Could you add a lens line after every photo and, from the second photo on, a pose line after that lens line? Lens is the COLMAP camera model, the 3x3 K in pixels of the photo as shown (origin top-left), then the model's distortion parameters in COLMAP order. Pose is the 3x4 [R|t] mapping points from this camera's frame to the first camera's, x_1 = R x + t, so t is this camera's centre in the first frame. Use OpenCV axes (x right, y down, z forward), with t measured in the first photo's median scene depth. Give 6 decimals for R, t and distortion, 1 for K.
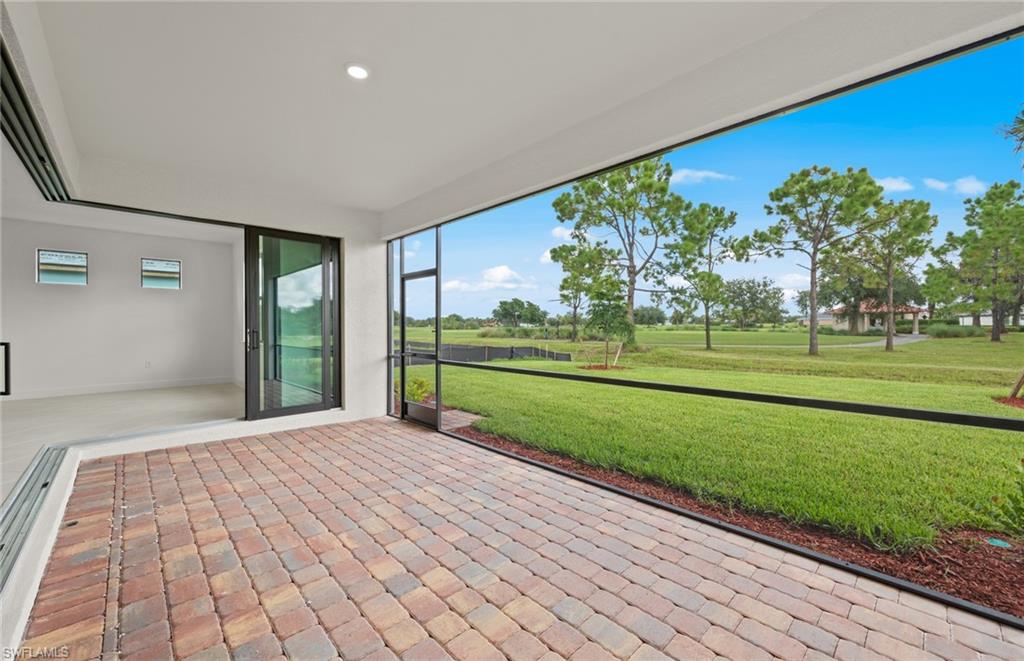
lens RADIAL K [[409.9, 0, 518.8], [0, 409.9, 328.8], [0, 0, 1]] dist [0.004531, -0.000226]
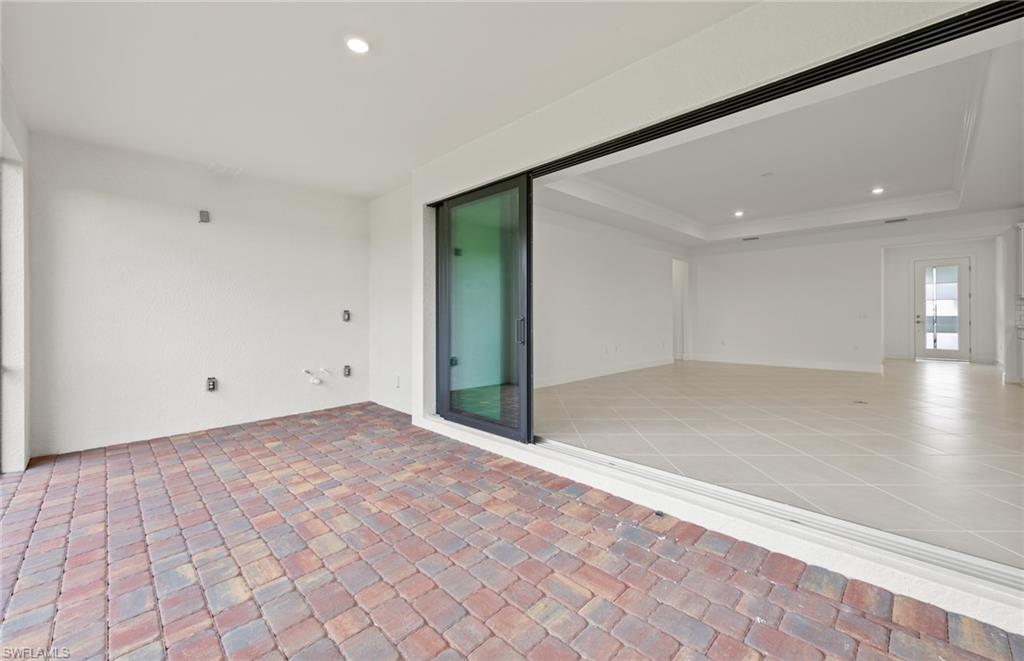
lens RADIAL K [[409.9, 0, 515.2], [0, 409.9, 313.4], [0, 0, 1]] dist [0.004531, -0.000226]
pose [[-0.999822, 0.006465, -0.017721, -0.104125], [0.006406, 0.999974, 0.003375, -0.000009], [0.017743, 0.003261, -0.999837, 0.276935]]
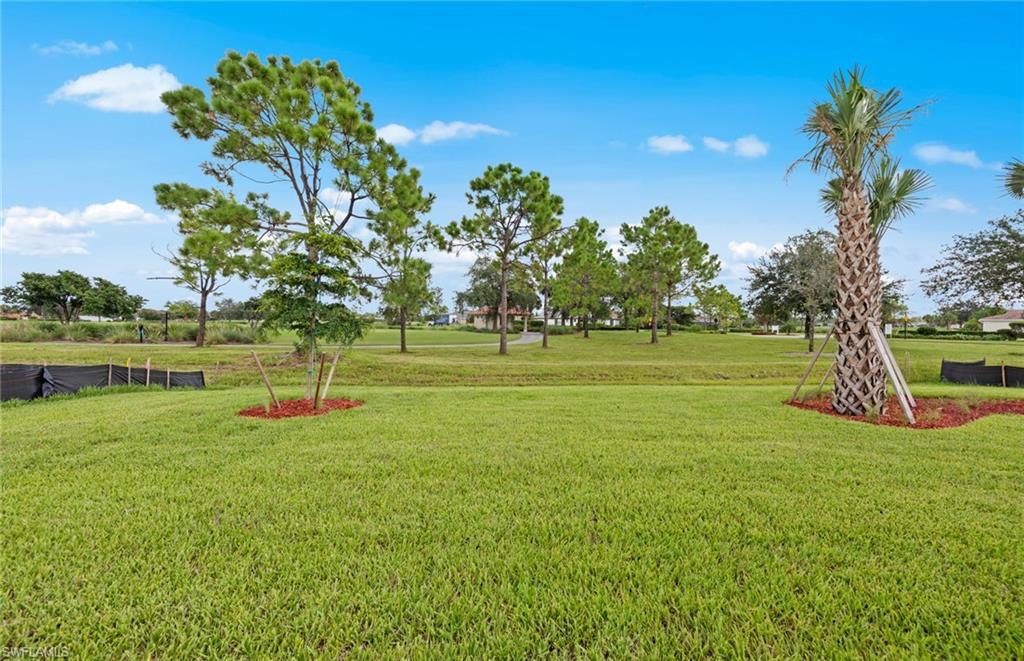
lens RADIAL K [[409.9, 0, 513.3], [0, 409.9, 326.5], [0, 0, 1]] dist [0.004531, -0.000226]
pose [[0.690238, 0.005735, 0.723560, 0.011428], [-0.007043, 0.999974, -0.001206, -0.002688], [-0.723548, -0.004263, 0.690261, 0.321105]]
